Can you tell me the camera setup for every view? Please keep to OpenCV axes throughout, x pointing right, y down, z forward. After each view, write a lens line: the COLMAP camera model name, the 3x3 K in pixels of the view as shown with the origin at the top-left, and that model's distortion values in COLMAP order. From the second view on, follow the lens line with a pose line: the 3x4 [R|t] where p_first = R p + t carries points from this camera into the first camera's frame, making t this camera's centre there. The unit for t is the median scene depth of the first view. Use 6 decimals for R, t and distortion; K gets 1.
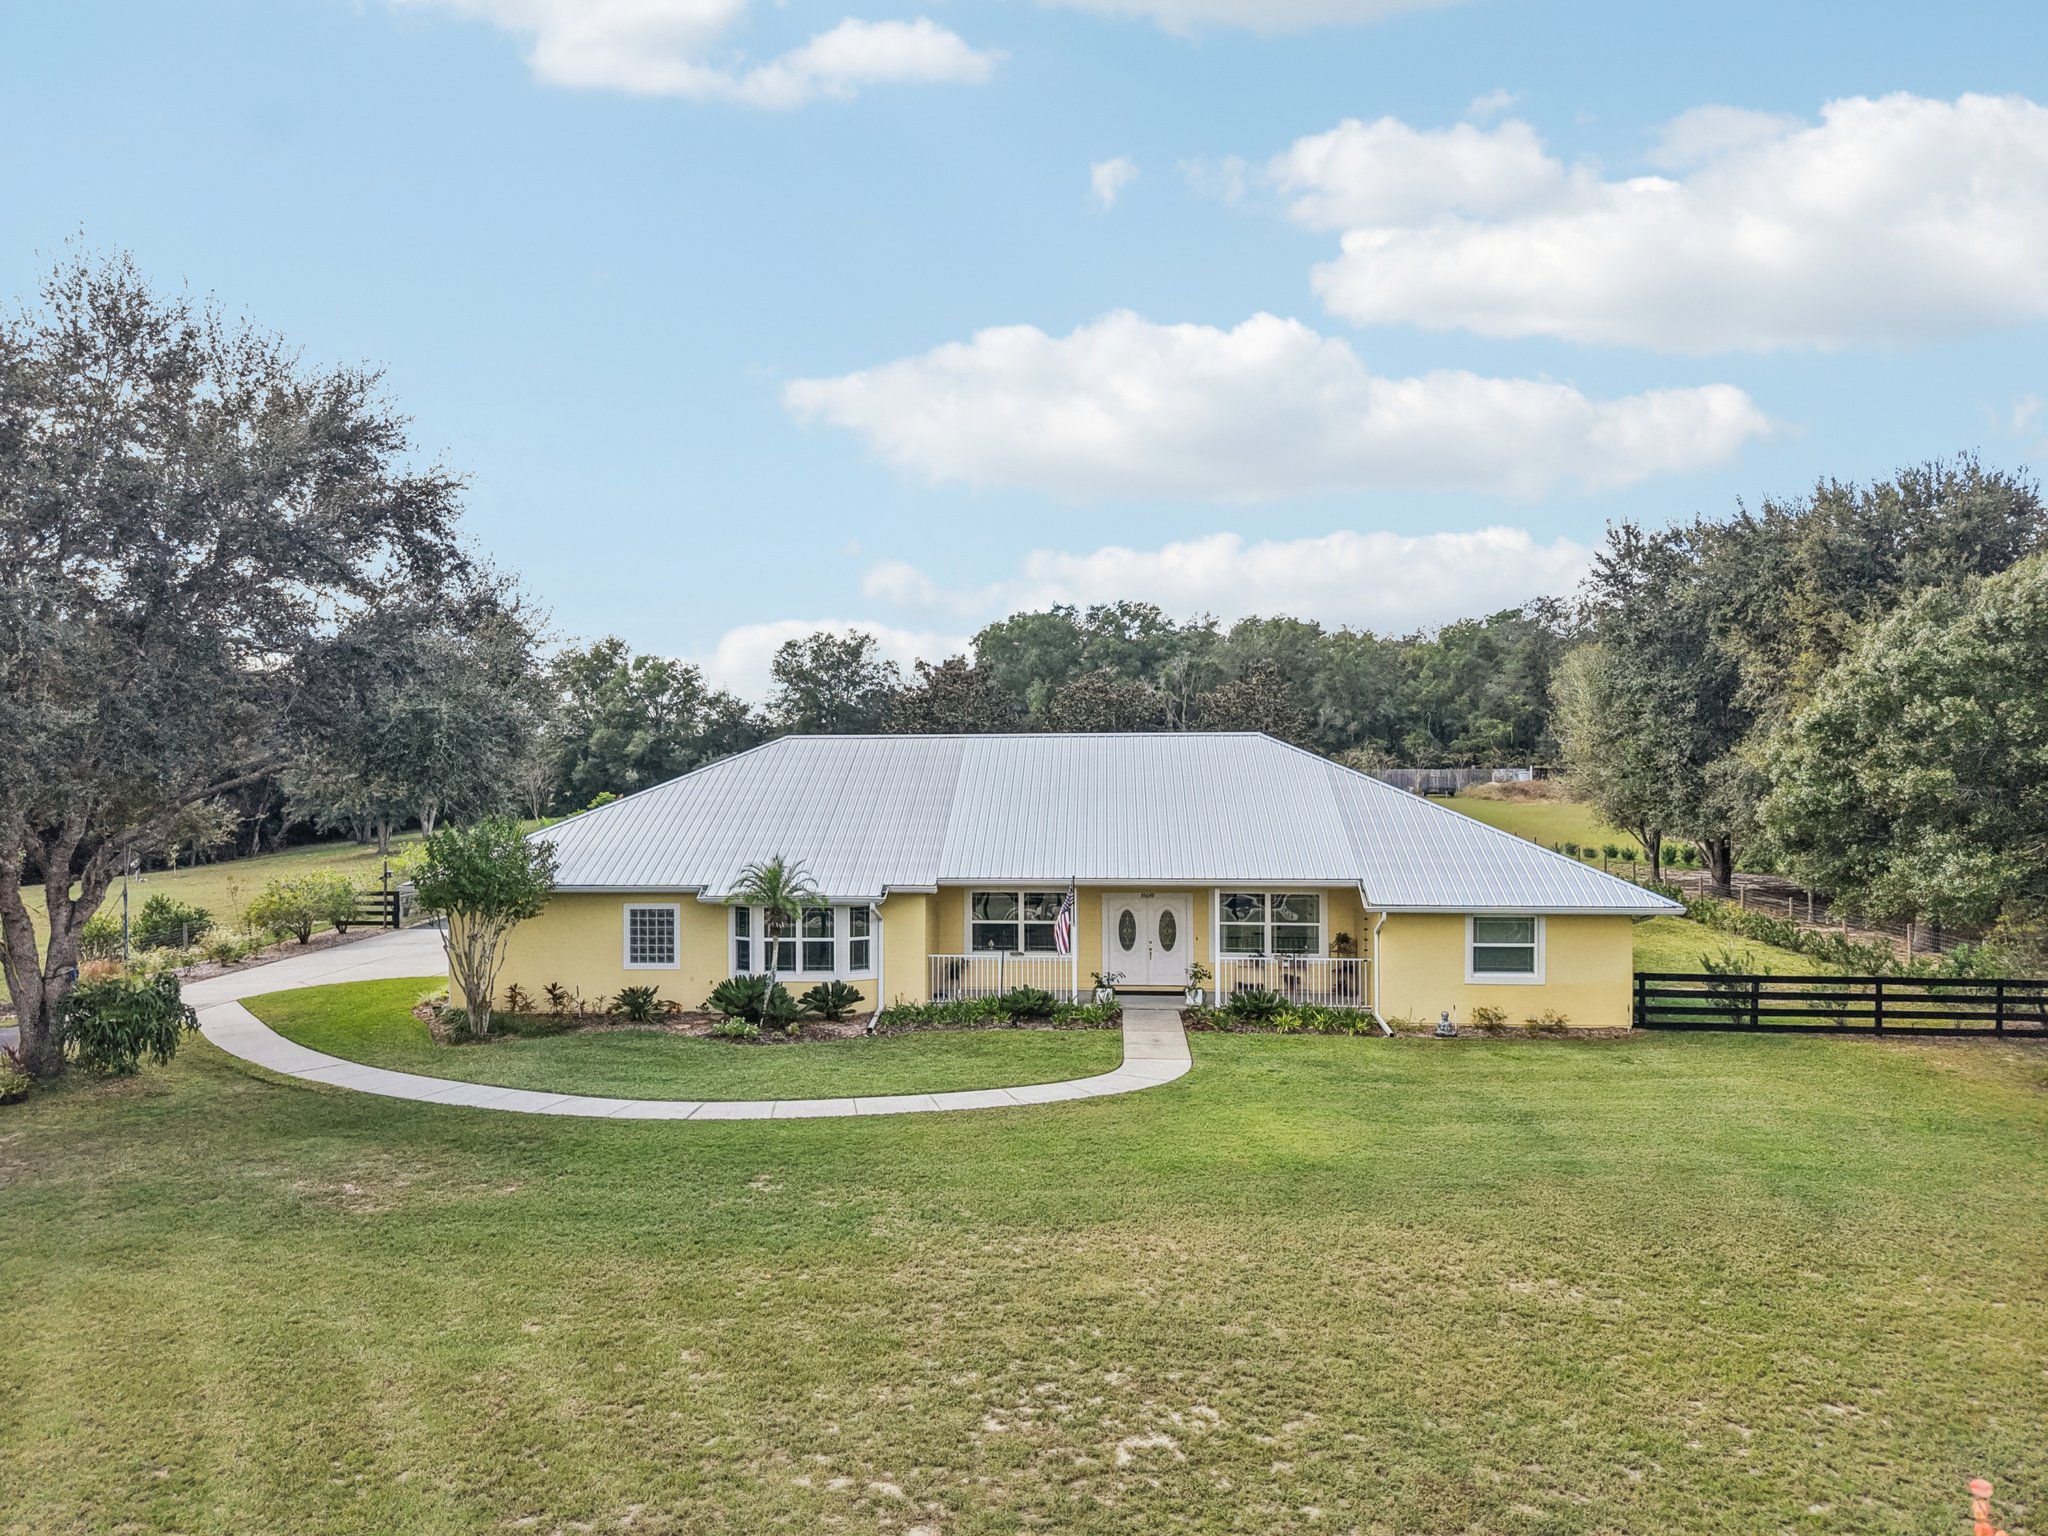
lens RADIAL K [[1384.3, 0, 1012.5], [0, 1384.3, 790.2], [0, 0, 1]] dist [0.040388, -0.045330]
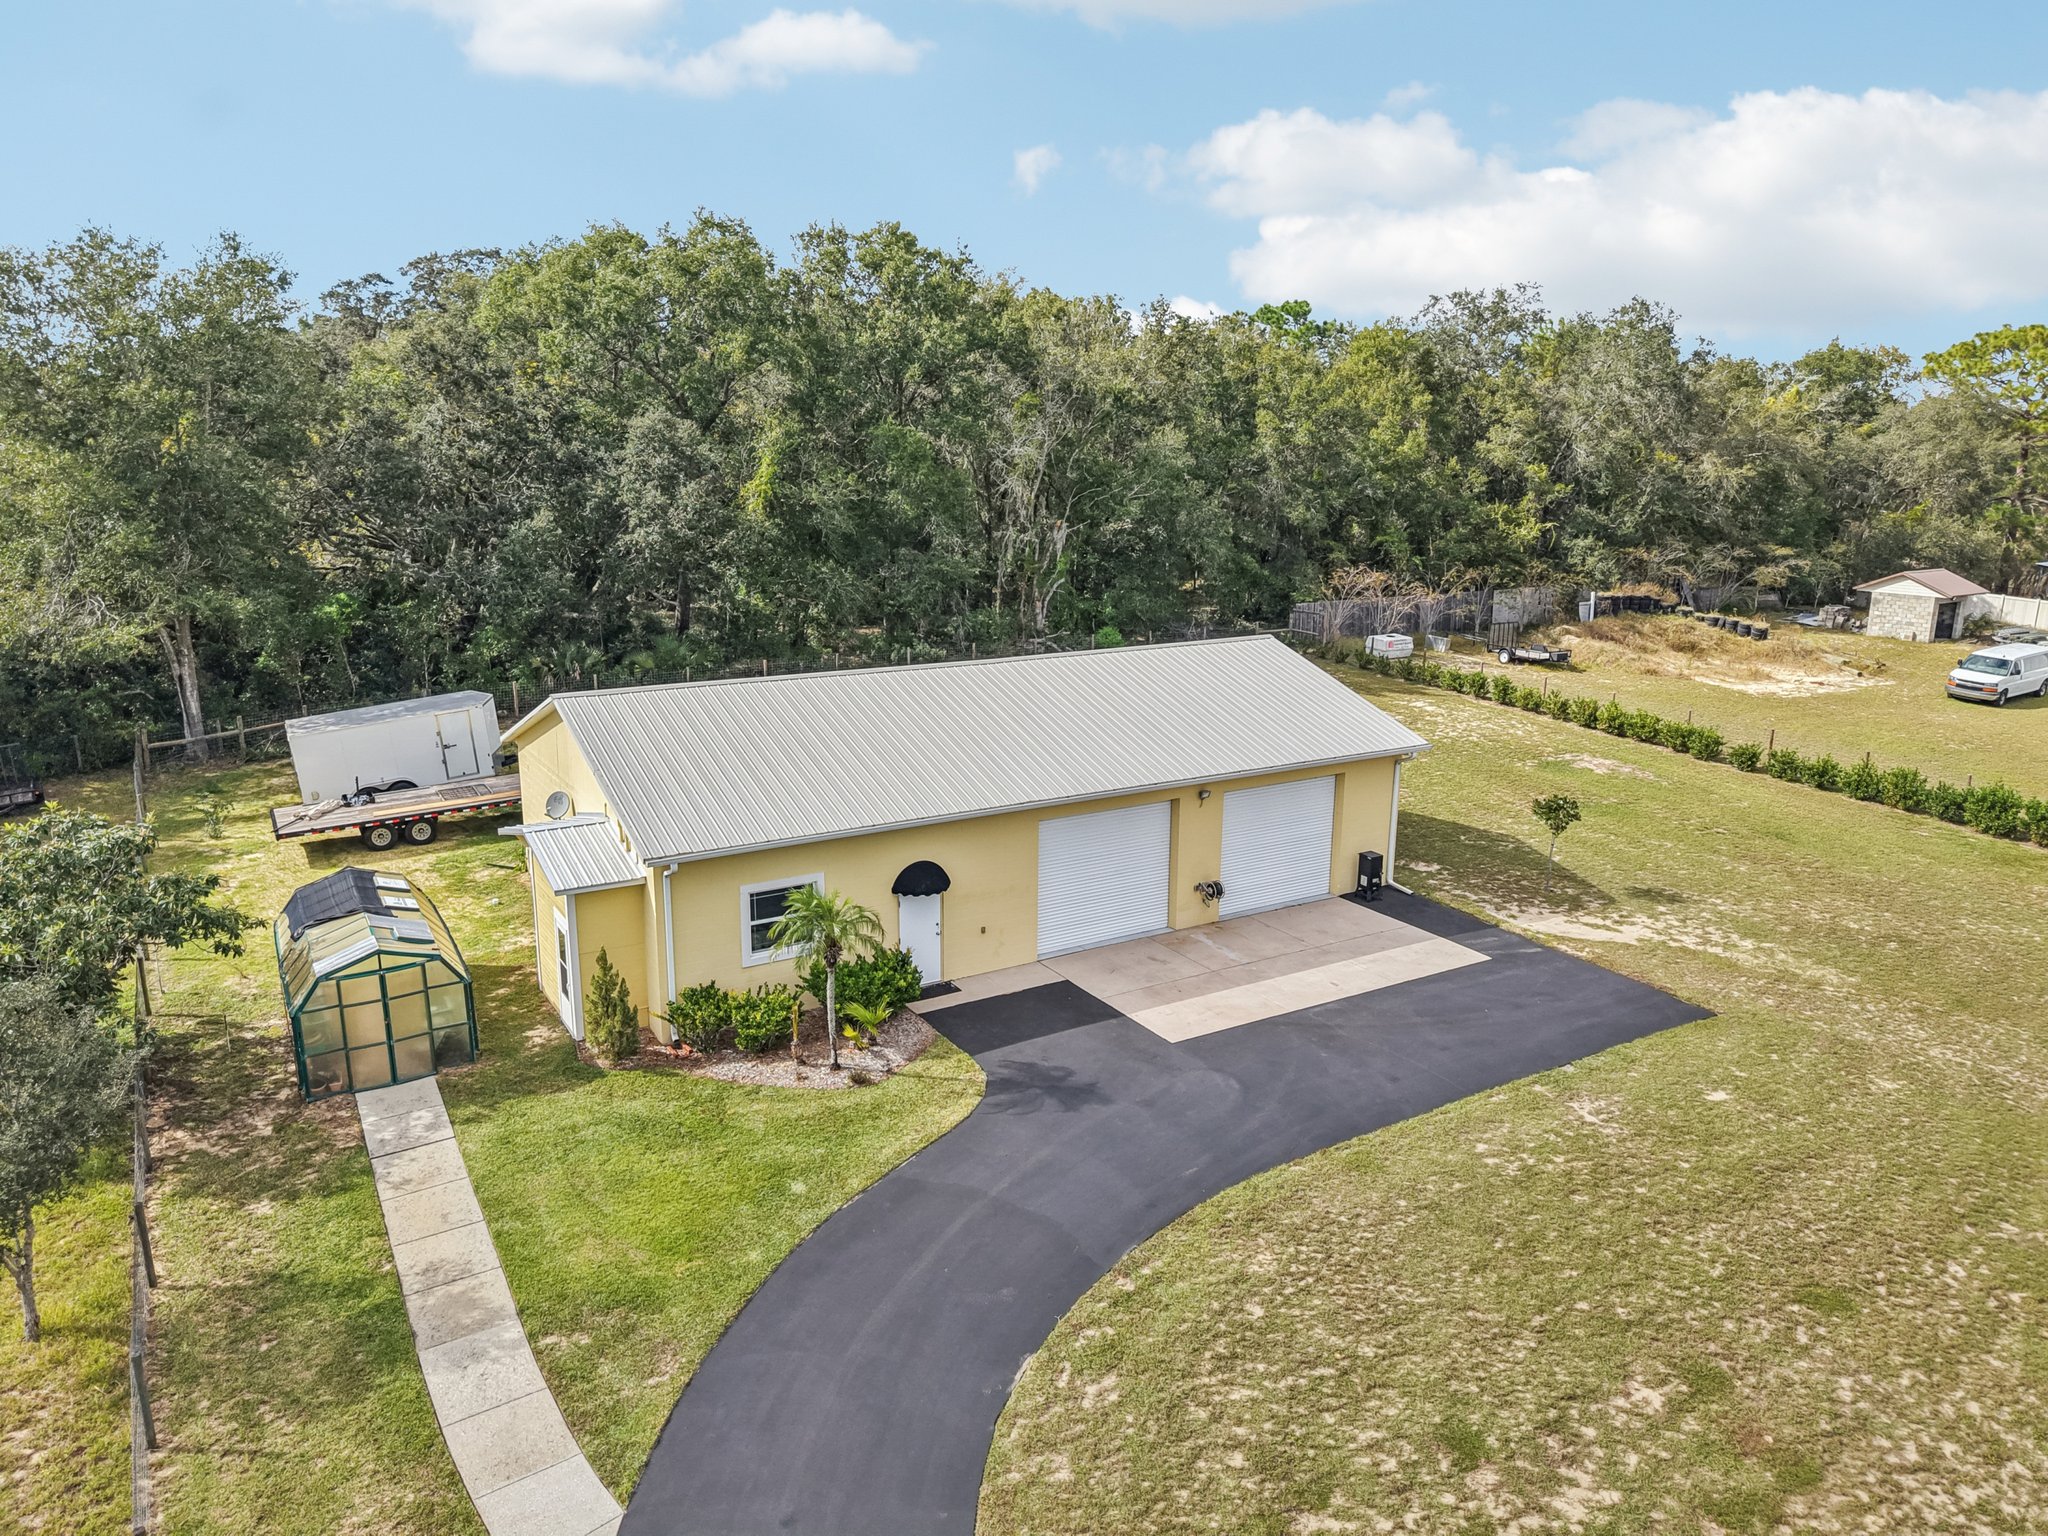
lens RADIAL K [[1371.1, 0, 1018.7], [0, 1371.1, 771.5], [0, 0, 1]] dist [0.038248, -0.042429]
pose [[0.811231, -0.123998, 0.571426, -0.685703], [-0.008685, 0.974593, 0.223815, -0.288256], [-0.584661, -0.186528, 0.789544, 2.611499]]
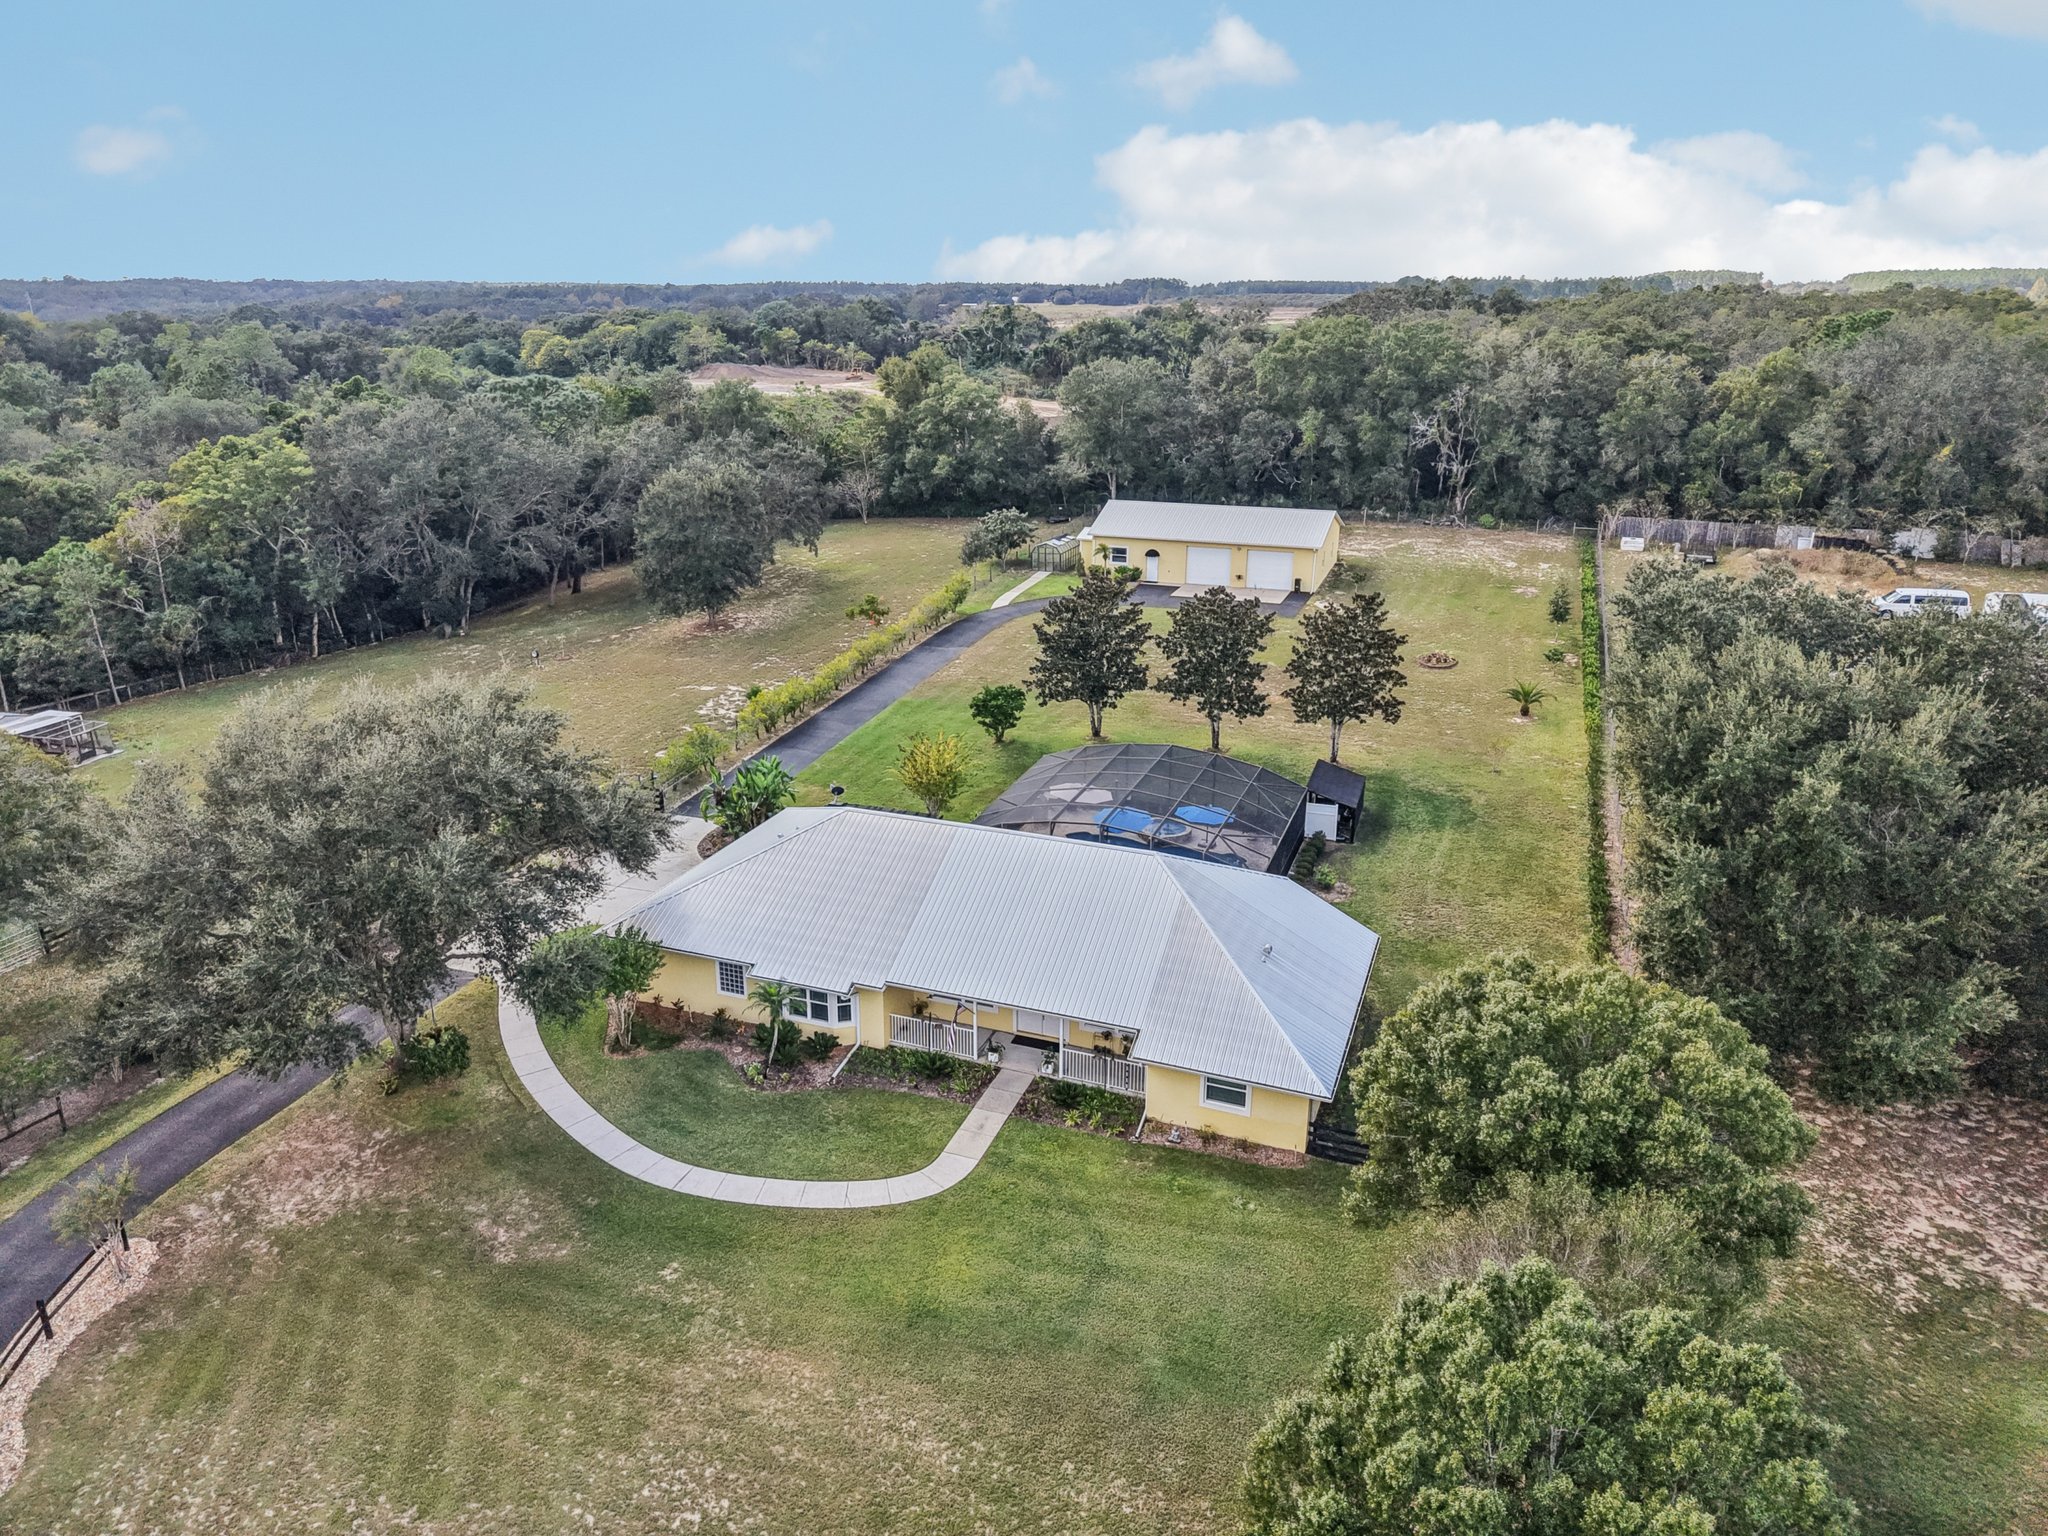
lens RADIAL K [[1371.1, 0, 1018.7], [0, 1371.1, 771.5], [0, 0, 1]] dist [0.038248, -0.042429]
pose [[0.956902, 0.102617, -0.271676, 0.488133], [-0.008263, 0.944732, 0.327739, -0.671150], [0.290292, -0.311369, 0.904864, -0.291357]]
